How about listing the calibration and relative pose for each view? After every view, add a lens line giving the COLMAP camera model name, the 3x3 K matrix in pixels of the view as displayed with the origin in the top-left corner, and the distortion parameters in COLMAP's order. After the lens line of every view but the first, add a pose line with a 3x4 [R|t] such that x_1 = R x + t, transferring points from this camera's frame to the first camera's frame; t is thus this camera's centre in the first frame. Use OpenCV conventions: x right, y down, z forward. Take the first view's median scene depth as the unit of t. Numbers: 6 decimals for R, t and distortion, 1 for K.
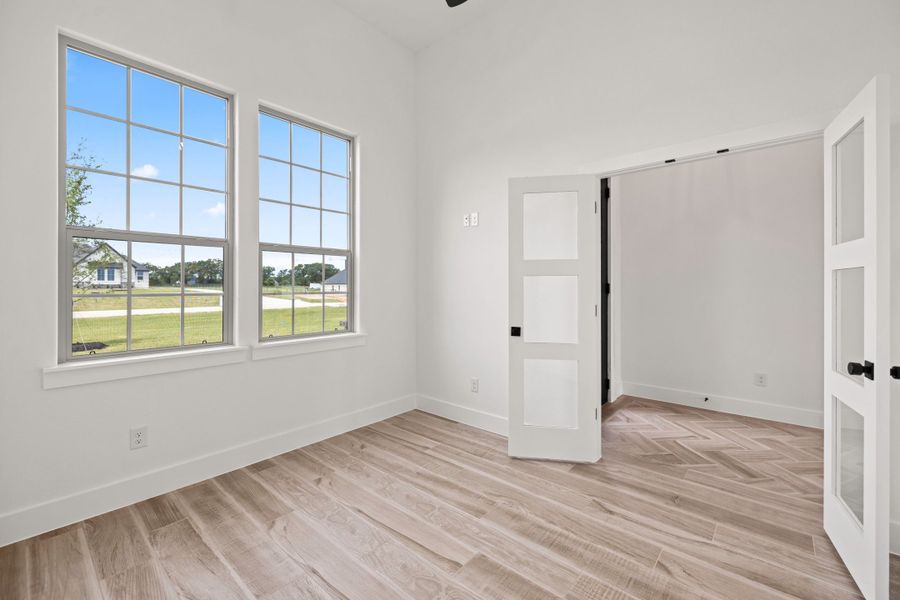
lens RADIAL K [[385.0, 0, 444.7], [0, 385.0, 291.3], [0, 0, 1]] dist [0.002766, 0.000700]
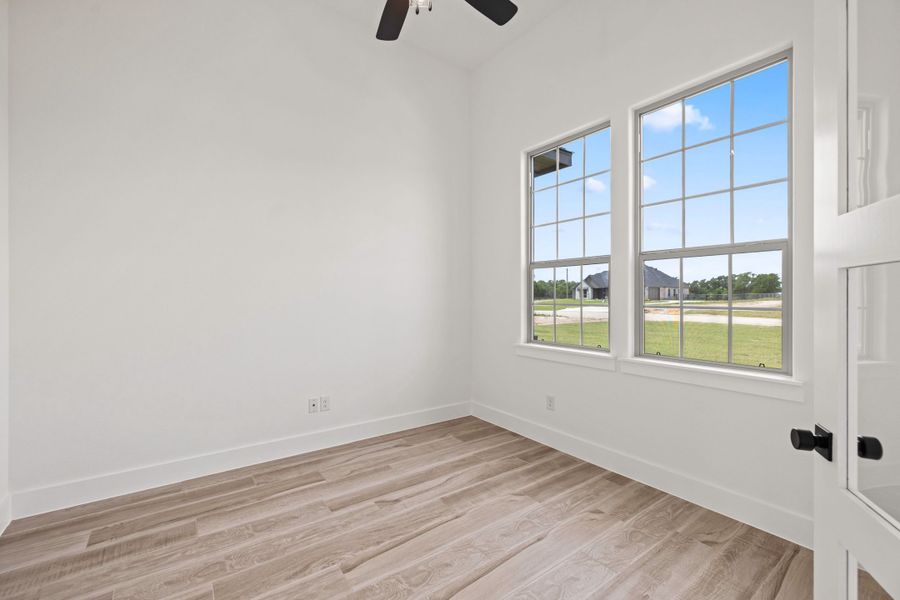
lens RADIAL K [[385.0, 0, 445.4], [0, 385.0, 298.5], [0, 0, 1]] dist [0.002766, 0.000700]
pose [[-0.225386, 0.002804, -0.974265, 0.653436], [-0.014021, 0.999883, 0.006121, -0.013264], [0.974169, 0.015040, -0.225321, 0.867178]]
